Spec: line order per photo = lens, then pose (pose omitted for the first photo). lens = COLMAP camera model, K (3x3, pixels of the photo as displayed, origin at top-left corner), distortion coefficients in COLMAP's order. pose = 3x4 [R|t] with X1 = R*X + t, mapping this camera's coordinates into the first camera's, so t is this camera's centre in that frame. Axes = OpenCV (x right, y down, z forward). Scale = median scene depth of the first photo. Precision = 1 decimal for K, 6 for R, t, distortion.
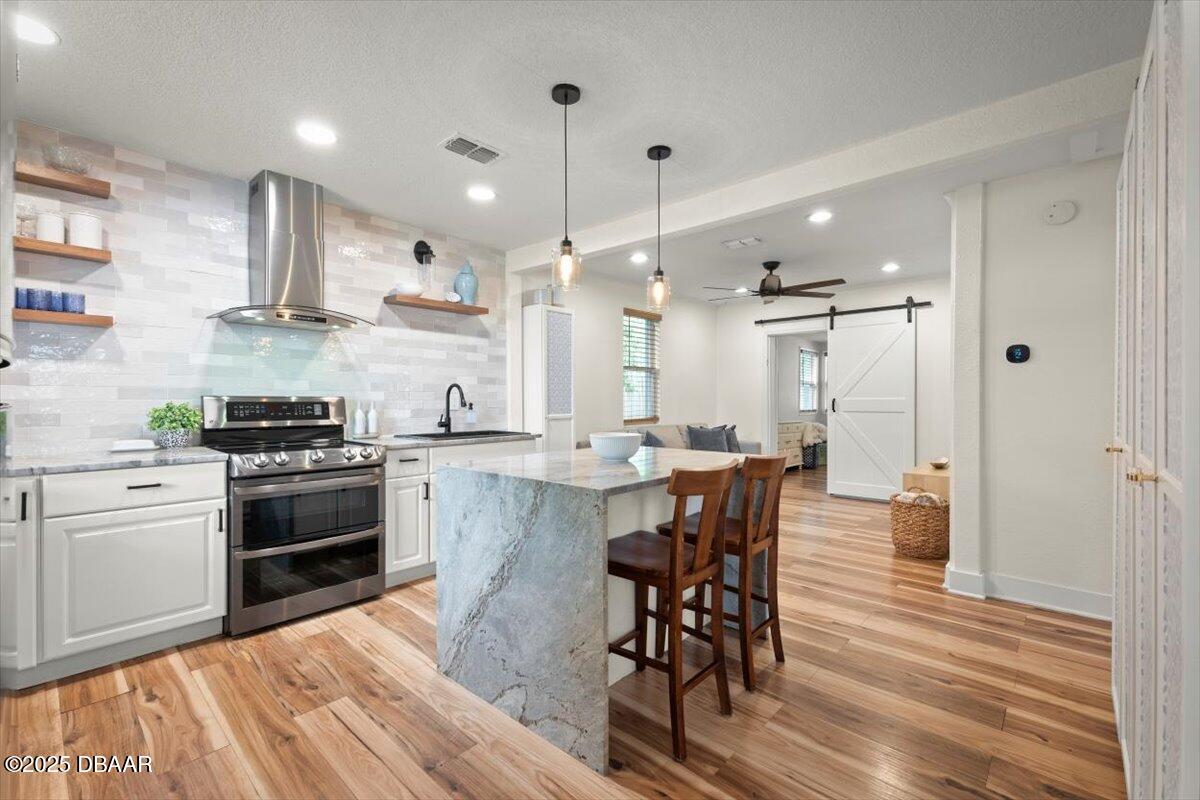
lens RADIAL K [[511.3, 0, 604.1], [0, 511.3, 396.1], [0, 0, 1]] dist [0.000815, 0.000123]
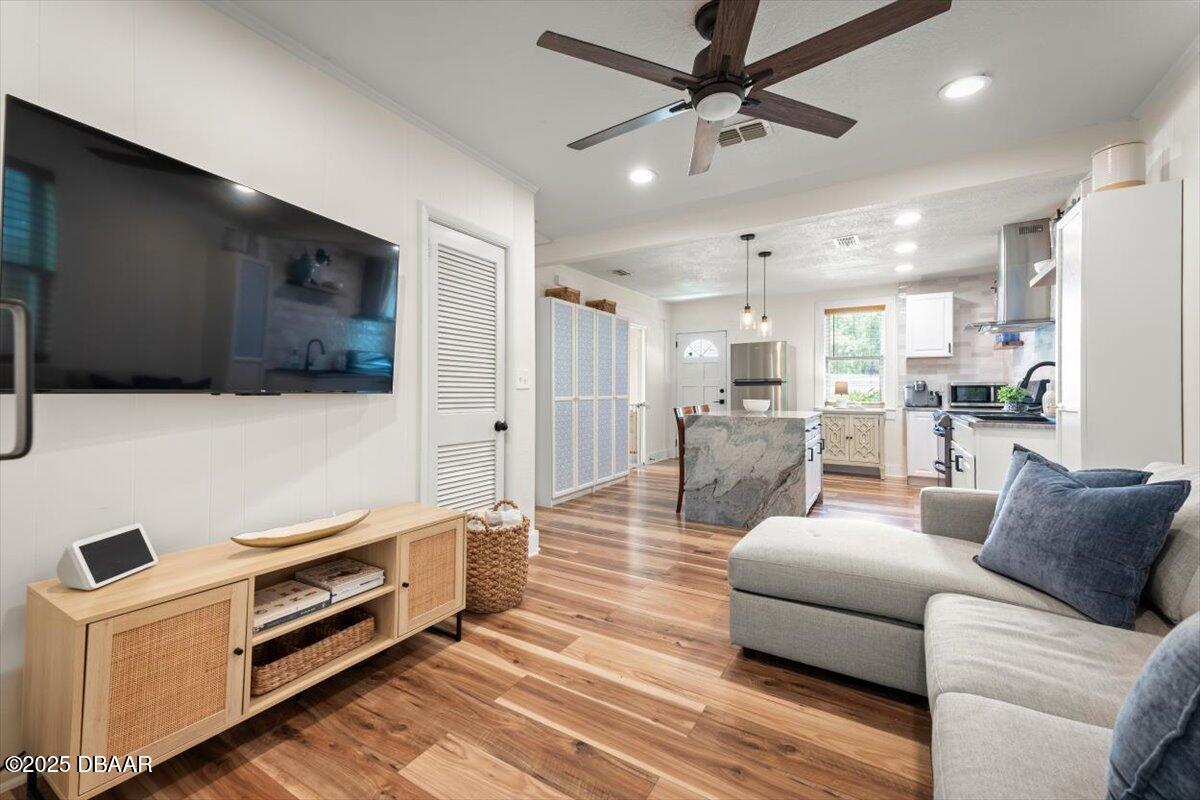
lens RADIAL K [[491.9, 0, 589.3], [0, 491.9, 382.9], [0, 0, 1]] dist [0.028032, -0.000040]
pose [[-0.984828, -0.005406, -0.173448, 0.667579], [-0.001771, 0.999776, -0.021103, 0.033672], [0.173523, -0.020475, -0.984617, 1.851855]]
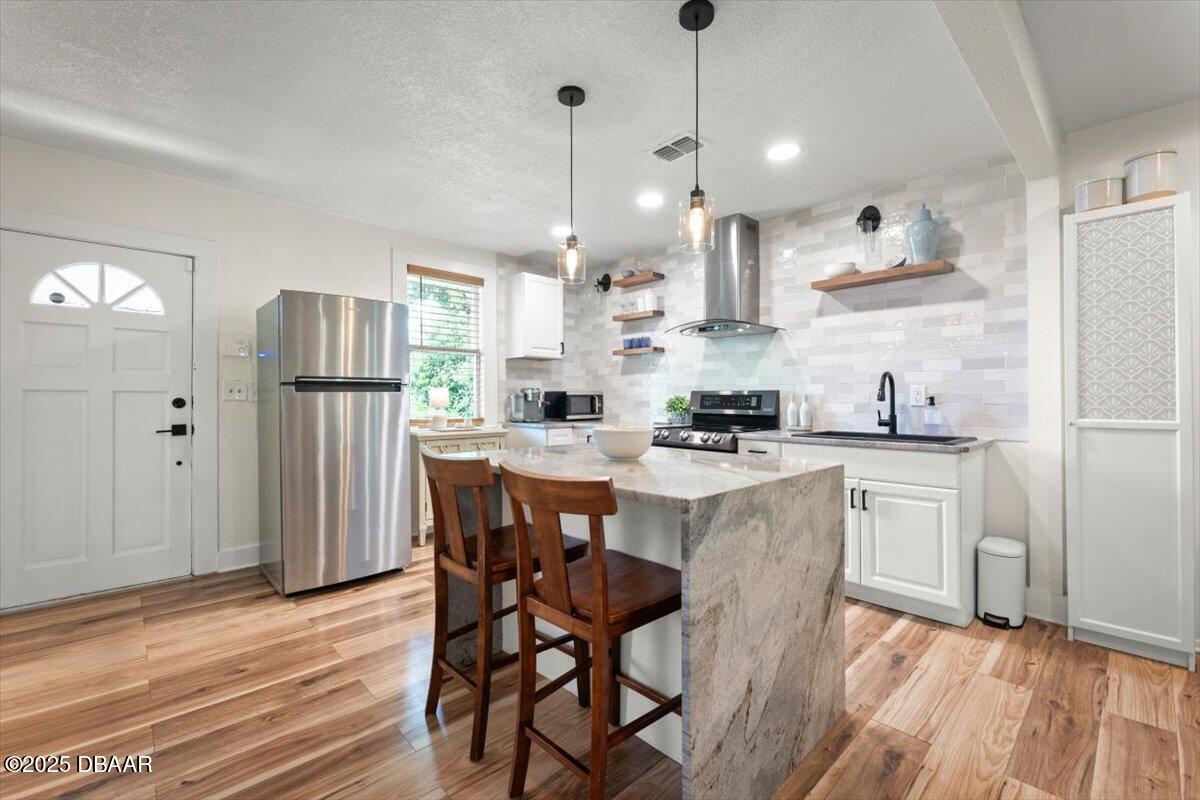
lens RADIAL K [[511.3, 0, 604.1], [0, 511.3, 396.1], [0, 0, 1]] dist [0.000815, 0.000123]
pose [[-0.076210, -0.004695, -0.997081, 0.573515], [0.003556, 0.999981, -0.004981, 0.017007], [0.997085, -0.003925, -0.076192, 0.683804]]
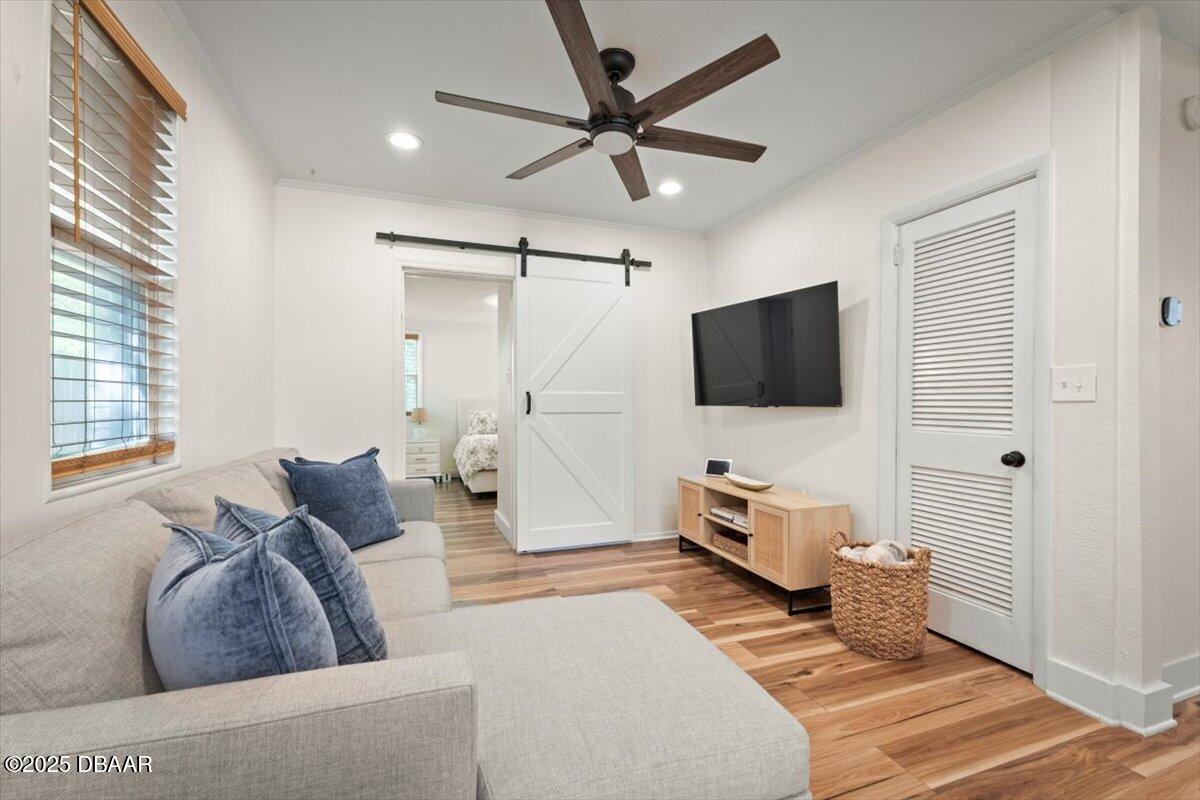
lens RADIAL K [[511.3, 0, 604.1], [0, 511.3, 396.1], [0, 0, 1]] dist [0.000815, 0.000123]
pose [[0.467854, 0.014763, 0.883683, -0.070633], [-0.008448, 0.999889, -0.012232, 0.030242], [-0.883766, -0.001743, 0.467927, 1.107698]]
